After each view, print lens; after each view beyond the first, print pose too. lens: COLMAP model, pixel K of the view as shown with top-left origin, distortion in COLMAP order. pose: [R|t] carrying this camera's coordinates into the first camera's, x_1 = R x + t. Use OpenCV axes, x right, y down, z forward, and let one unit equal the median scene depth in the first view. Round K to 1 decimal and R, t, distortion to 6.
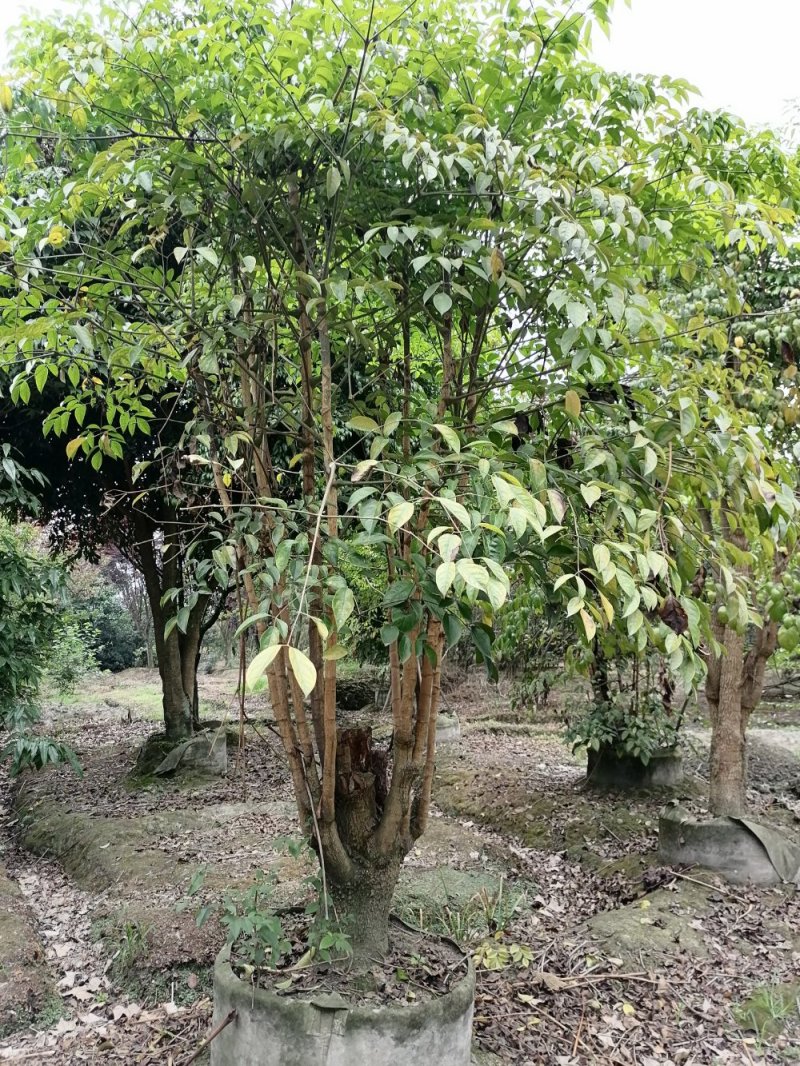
lens RADIAL K [[868.0, 0, 401.5], [0, 868.0, 534.8], [0, 0, 1]] dist [0.017471, 0.000098]
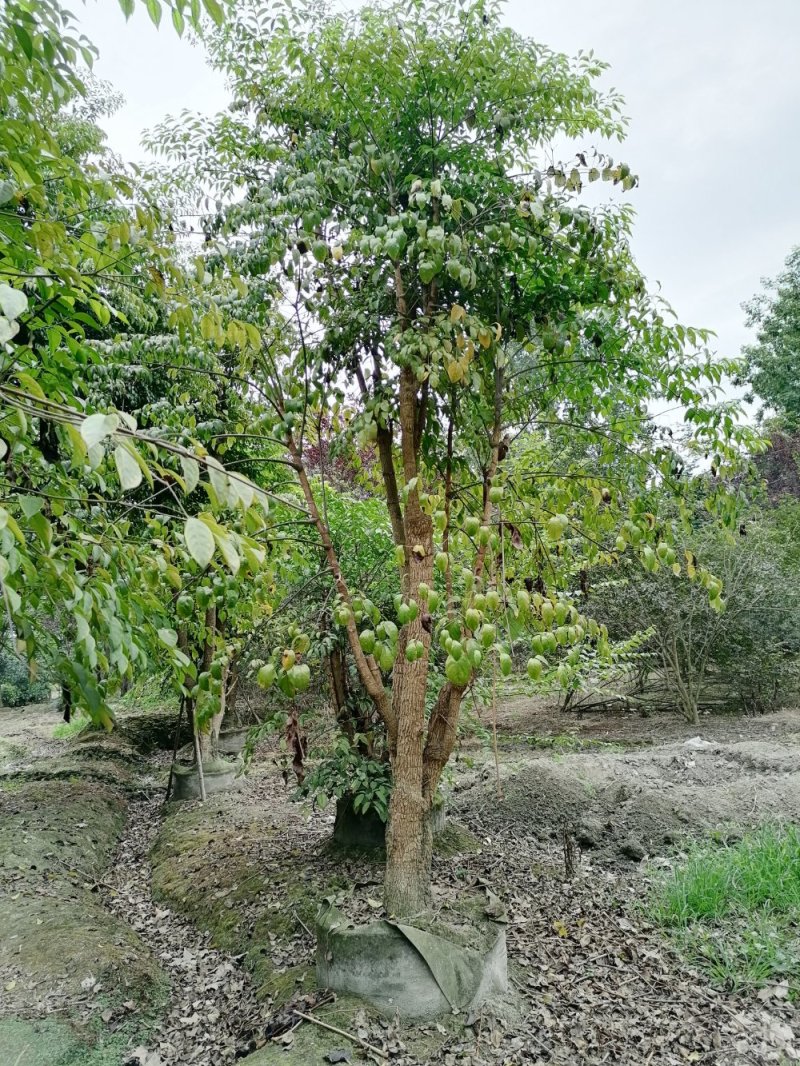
lens RADIAL K [[868.0, 0, 397.5], [0, 868.0, 535.2], [0, 0, 1]] dist [0.017471, 0.000098]
pose [[0.993541, -0.026041, 0.110447, 0.314240], [0.028471, 0.999385, -0.020484, 0.018010], [-0.109846, 0.023496, 0.993671, 0.272282]]
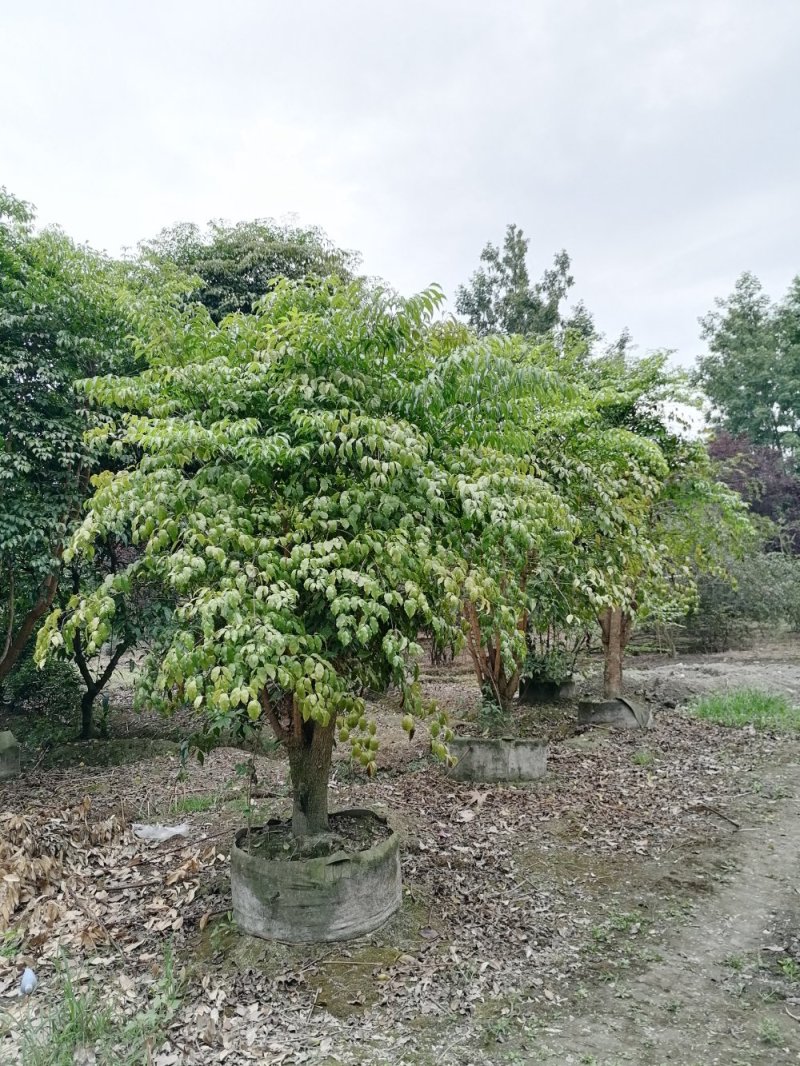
lens RADIAL K [[868.0, 0, 401.8], [0, 868.0, 530.3], [0, 0, 1]] dist [0.017471, 0.000098]
pose [[0.983020, 0.002438, 0.183482, -0.492672], [-0.006807, 0.999708, 0.023189, -0.112651], [-0.183372, -0.024044, 0.982750, -0.900510]]
